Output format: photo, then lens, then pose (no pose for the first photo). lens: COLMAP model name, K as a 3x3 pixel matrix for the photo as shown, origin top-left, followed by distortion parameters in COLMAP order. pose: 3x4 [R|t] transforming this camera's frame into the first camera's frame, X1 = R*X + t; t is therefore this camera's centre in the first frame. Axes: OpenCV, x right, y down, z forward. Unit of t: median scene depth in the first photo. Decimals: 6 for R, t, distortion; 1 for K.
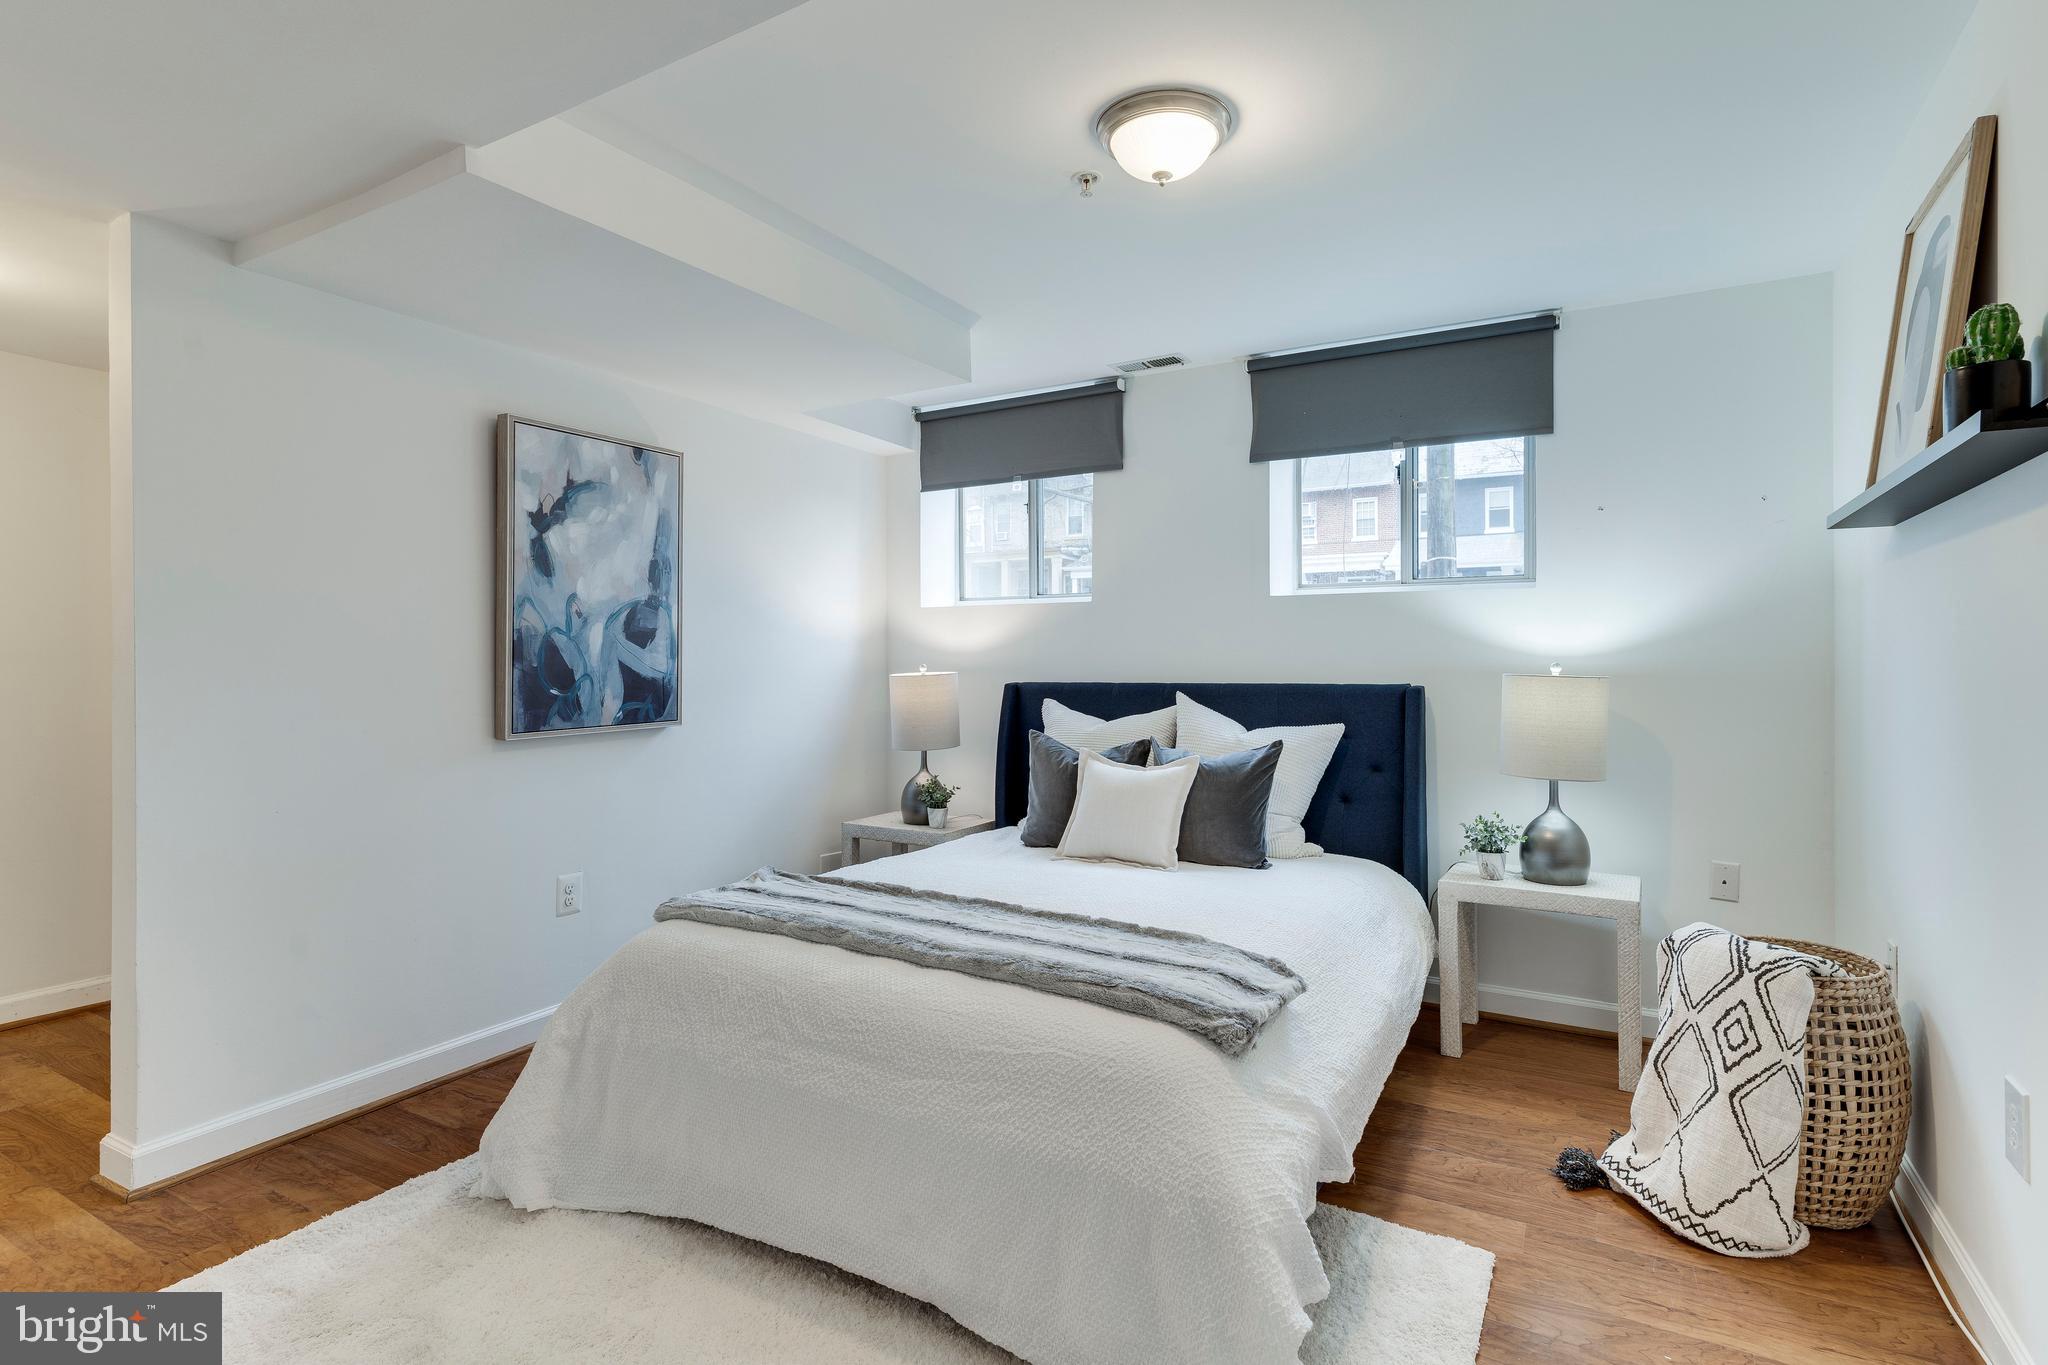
lens RADIAL K [[989.8, 0, 1018.2], [0, 989.8, 664.5], [0, 0, 1]] dist [0.001952, 0.000068]
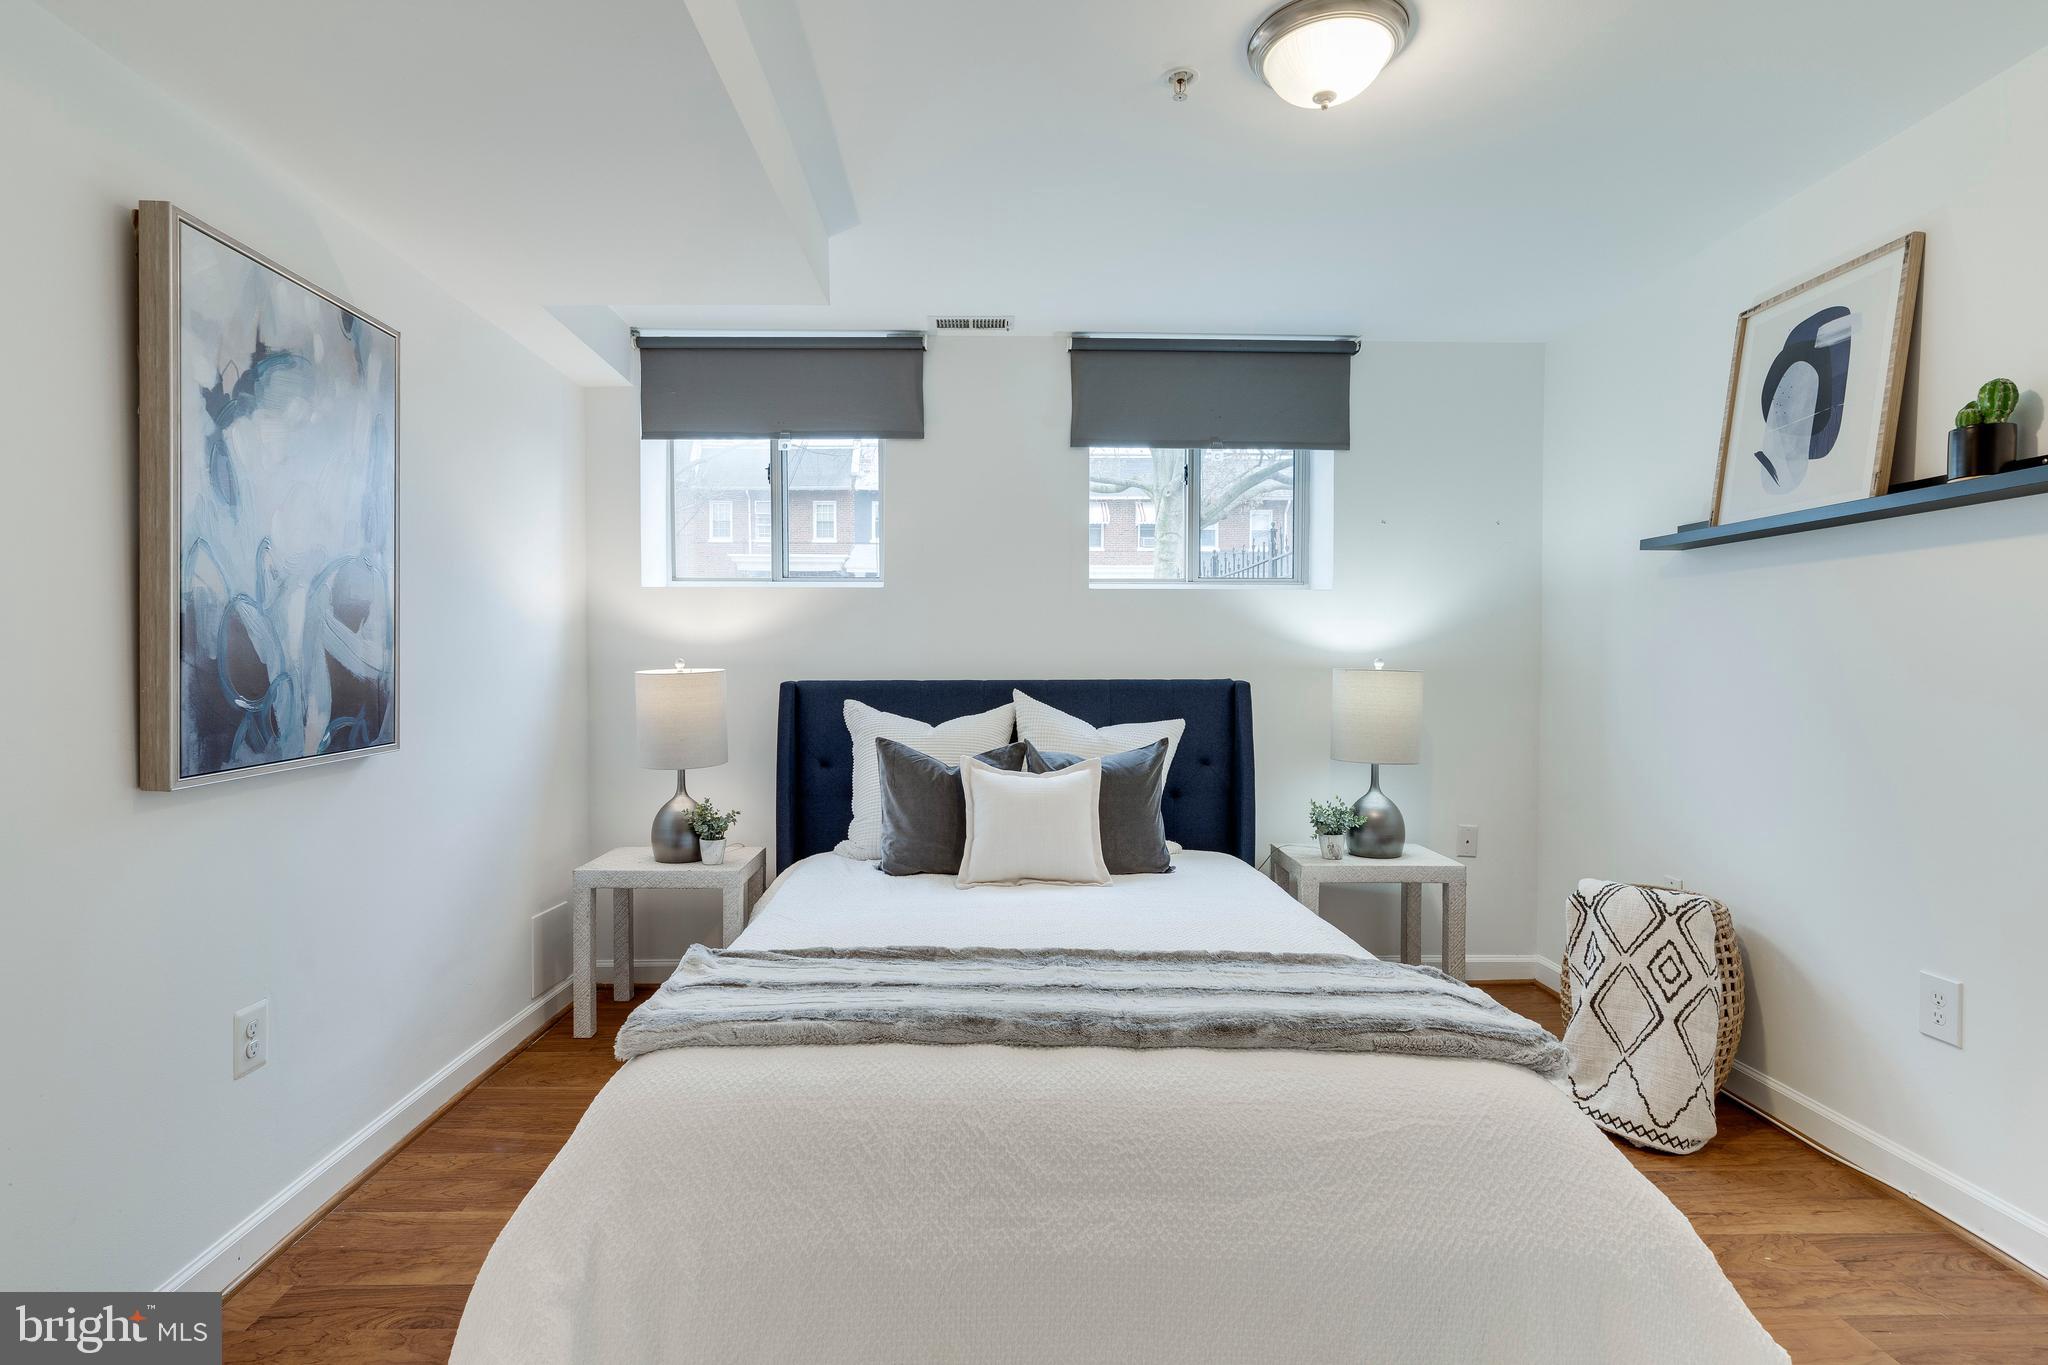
lens RADIAL K [[987.0, 0, 987.8], [0, 987.0, 690.4], [0, 0, 1]] dist [0.001439, -0.000609]
pose [[0.859448, -0.013744, 0.511038, -0.383780], [-0.000810, 0.999601, 0.028244, 0.003243], [-0.511222, -0.024688, 0.859094, 0.268061]]
